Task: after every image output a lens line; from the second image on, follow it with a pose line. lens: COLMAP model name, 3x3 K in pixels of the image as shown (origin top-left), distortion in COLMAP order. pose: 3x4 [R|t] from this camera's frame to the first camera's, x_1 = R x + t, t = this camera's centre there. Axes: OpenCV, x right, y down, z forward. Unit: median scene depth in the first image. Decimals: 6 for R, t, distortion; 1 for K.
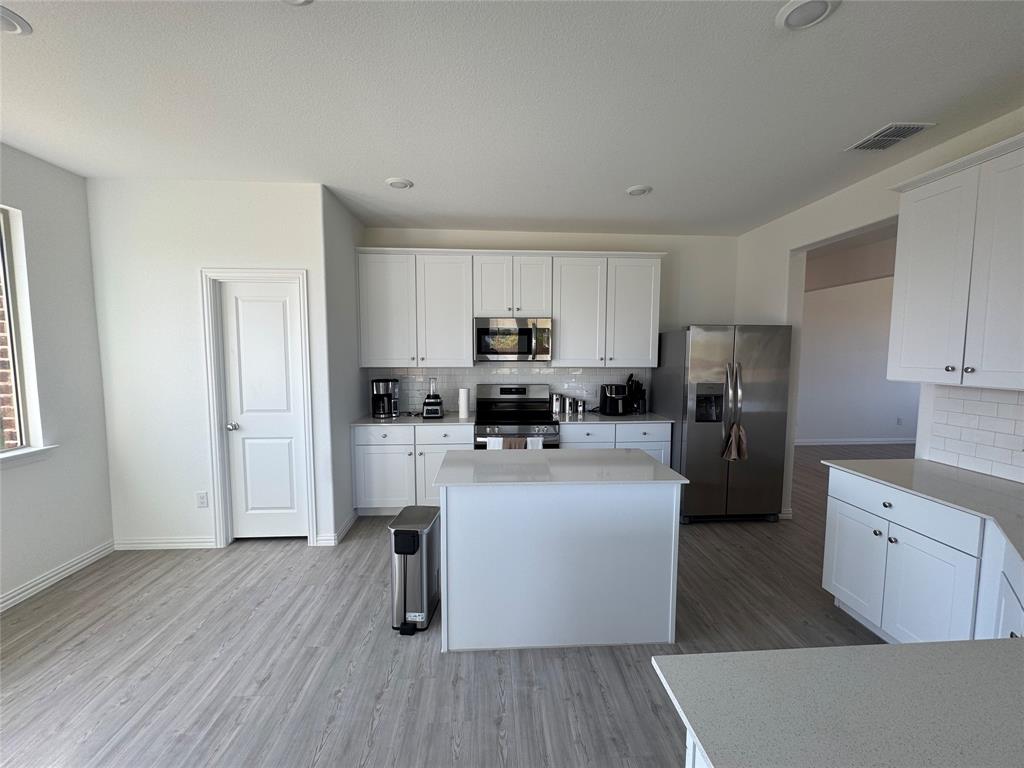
lens RADIAL K [[410.5, 0, 509.6], [0, 410.5, 385.9], [0, 0, 1]] dist [-0.001725, 0.001094]
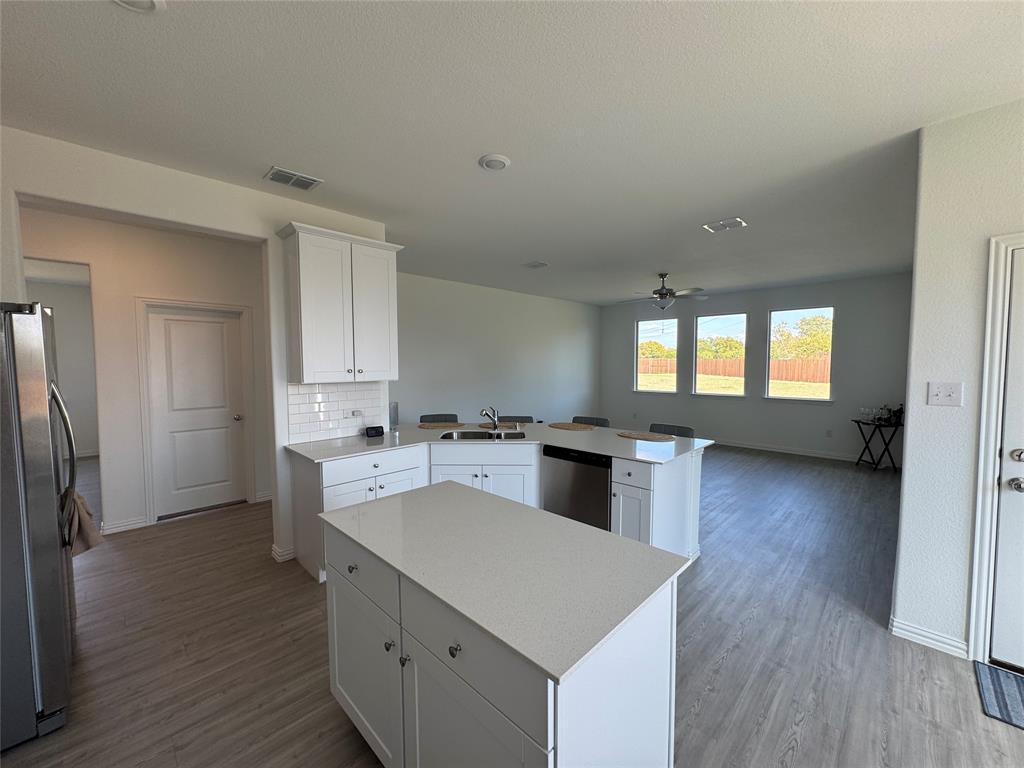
lens RADIAL K [[410.5, 0, 510.6], [0, 410.5, 384.7], [0, 0, 1]] dist [-0.001725, 0.001094]
pose [[-0.677856, -0.044886, 0.733823, -0.239567], [0.059961, 0.991434, 0.116031, -0.070454], [-0.732745, 0.122653, -0.669358, 0.842575]]
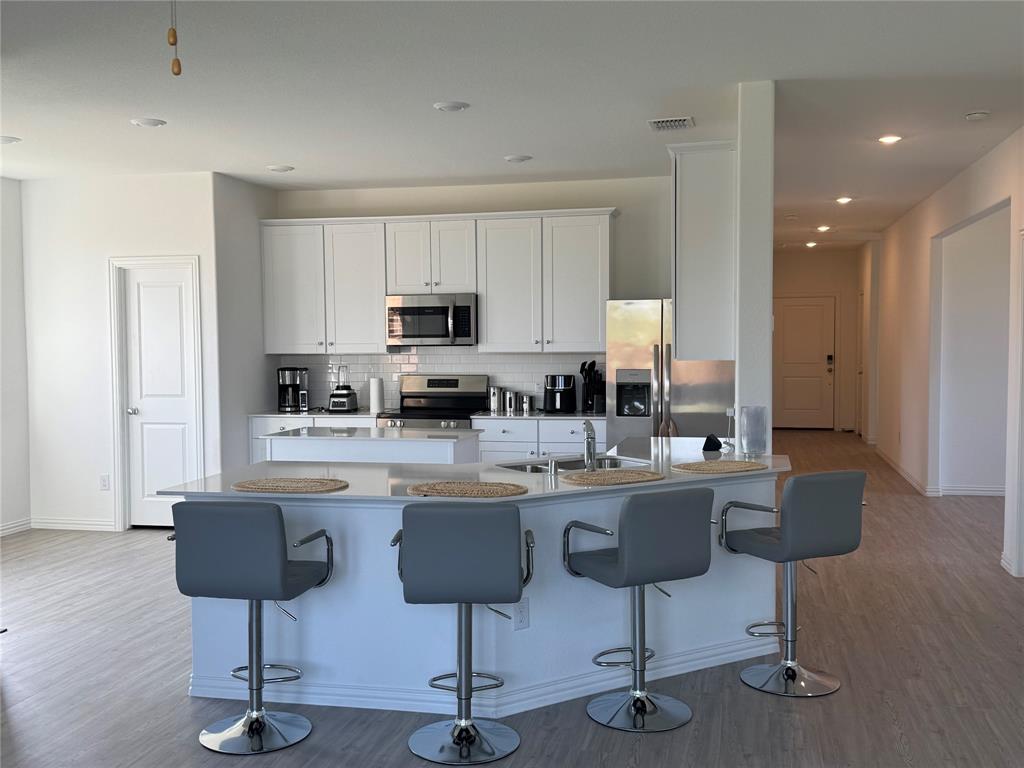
lens RADIAL K [[958.4, 0, 516.0], [0, 958.4, 385.3], [0, 0, 1]] dist [0.024821, 0.000000]
pose [[0.965029, 0.003529, -0.262121, 0.698979], [-0.012875, 0.999341, -0.033947, 0.086266], [0.261828, 0.036134, 0.964438, -0.847790]]
